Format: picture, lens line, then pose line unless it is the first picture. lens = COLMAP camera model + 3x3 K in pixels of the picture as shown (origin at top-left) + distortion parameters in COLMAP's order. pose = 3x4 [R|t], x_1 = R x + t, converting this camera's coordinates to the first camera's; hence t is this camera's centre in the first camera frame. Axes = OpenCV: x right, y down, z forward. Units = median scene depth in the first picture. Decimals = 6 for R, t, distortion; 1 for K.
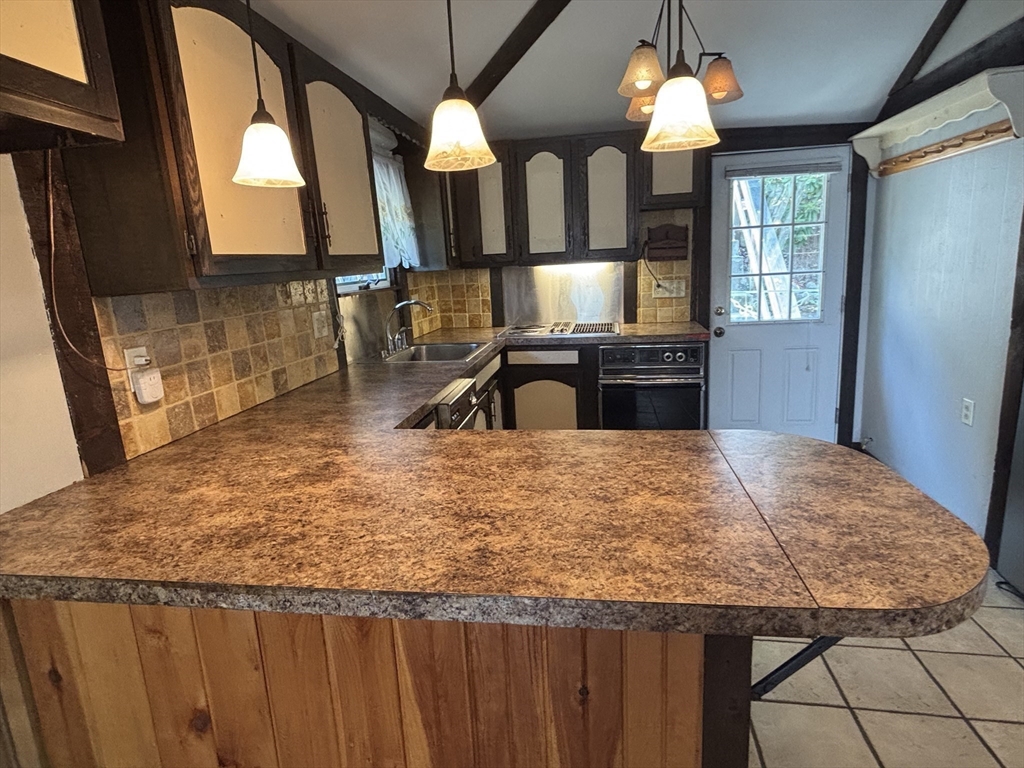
lens RADIAL K [[567.6, 0, 503.2], [0, 567.6, 378.2], [0, 0, 1]] dist [-0.002026, -0.004516]
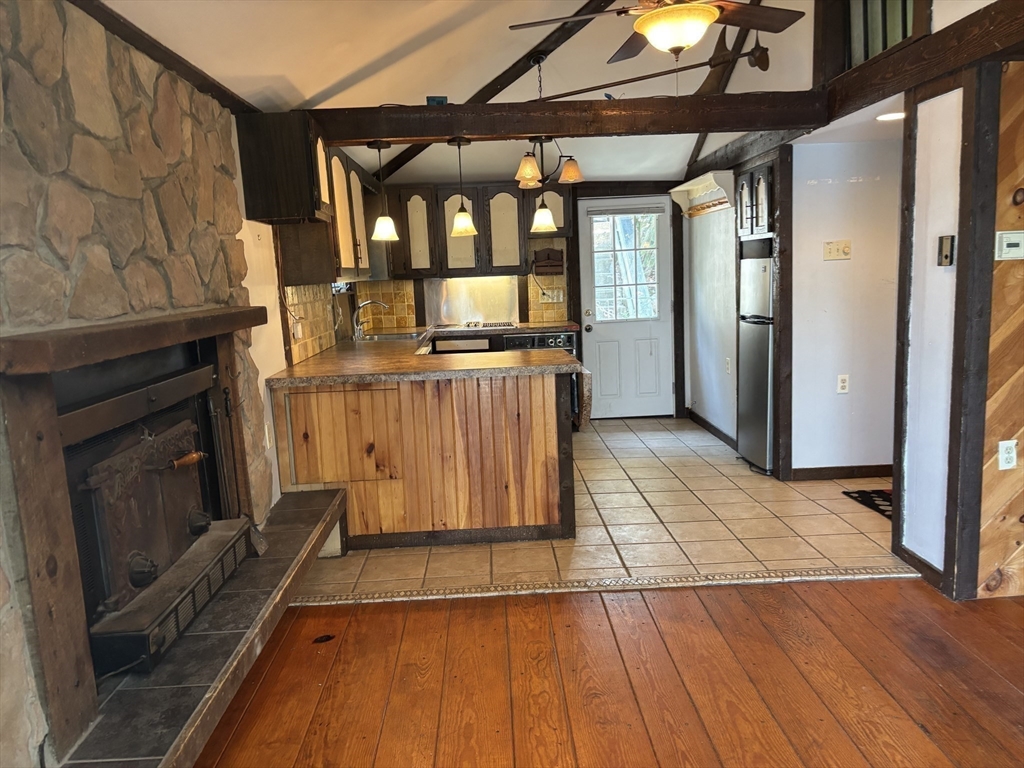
lens RADIAL K [[785.1, 0, 513.6], [0, 785.1, 393.9], [0, 0, 1]] dist [0.032433, -0.010150]
pose [[0.977028, -0.023173, 0.211846, -0.200529], [0.035632, 0.997840, -0.055183, 0.179237], [-0.210110, 0.061464, 0.975744, -0.806826]]
